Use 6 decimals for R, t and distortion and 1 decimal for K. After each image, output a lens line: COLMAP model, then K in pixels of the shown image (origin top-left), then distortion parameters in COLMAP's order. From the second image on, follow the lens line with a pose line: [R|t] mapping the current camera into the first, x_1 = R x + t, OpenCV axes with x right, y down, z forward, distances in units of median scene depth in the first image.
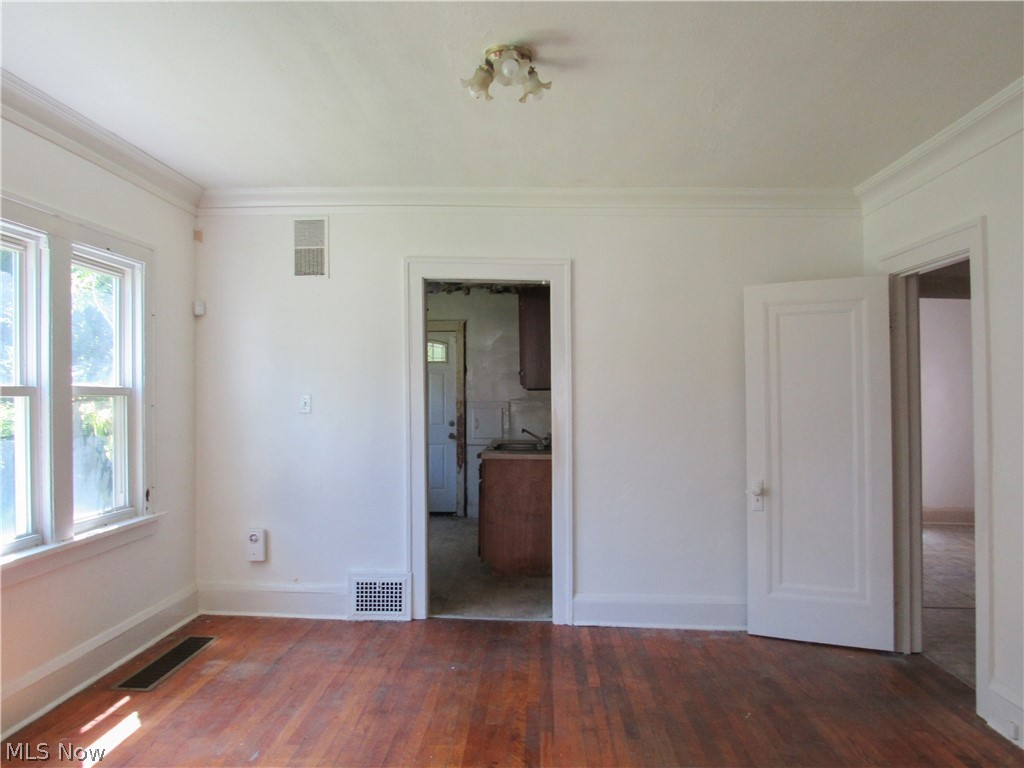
lens RADIAL K [[731.3, 0, 512.0], [0, 731.3, 384.0], [0, 0, 1]] dist [-0.020014, -0.002512]
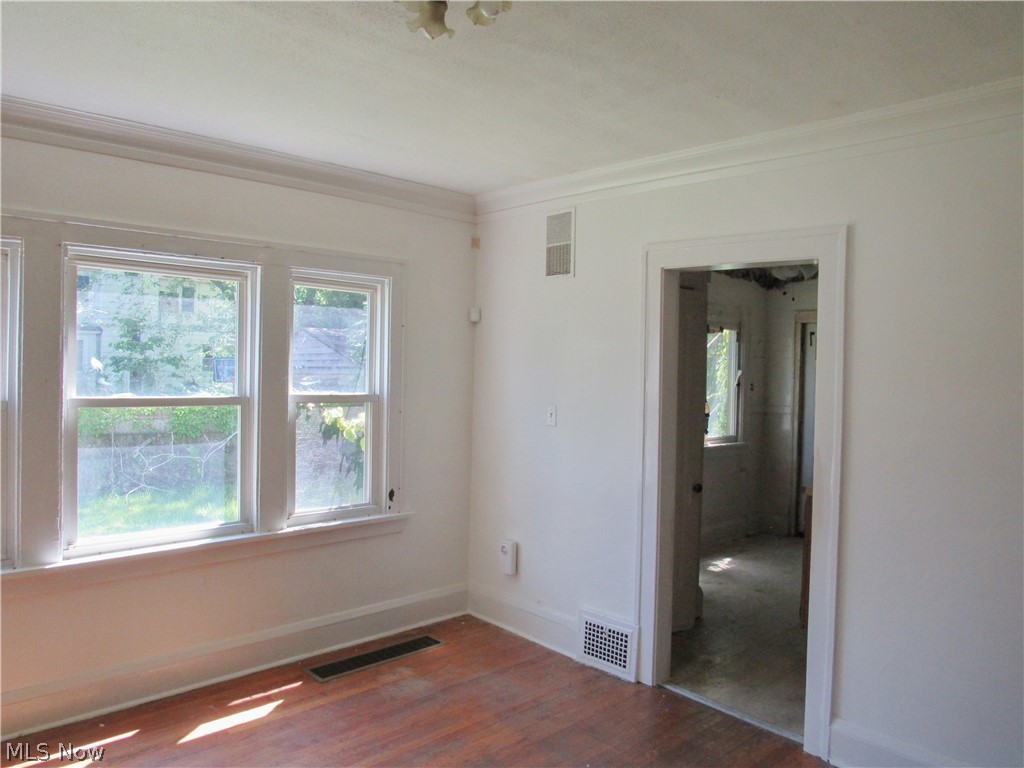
lens RADIAL K [[722.2, 0, 440.1], [0, 722.2, 391.5], [0, 0, 1]] dist [-0.019143, -0.003761]
pose [[0.730906, 0.031279, -0.681761, 0.259778], [-0.013370, 0.999414, 0.031519, -0.032832], [0.682347, -0.013922, 0.730896, 0.263716]]
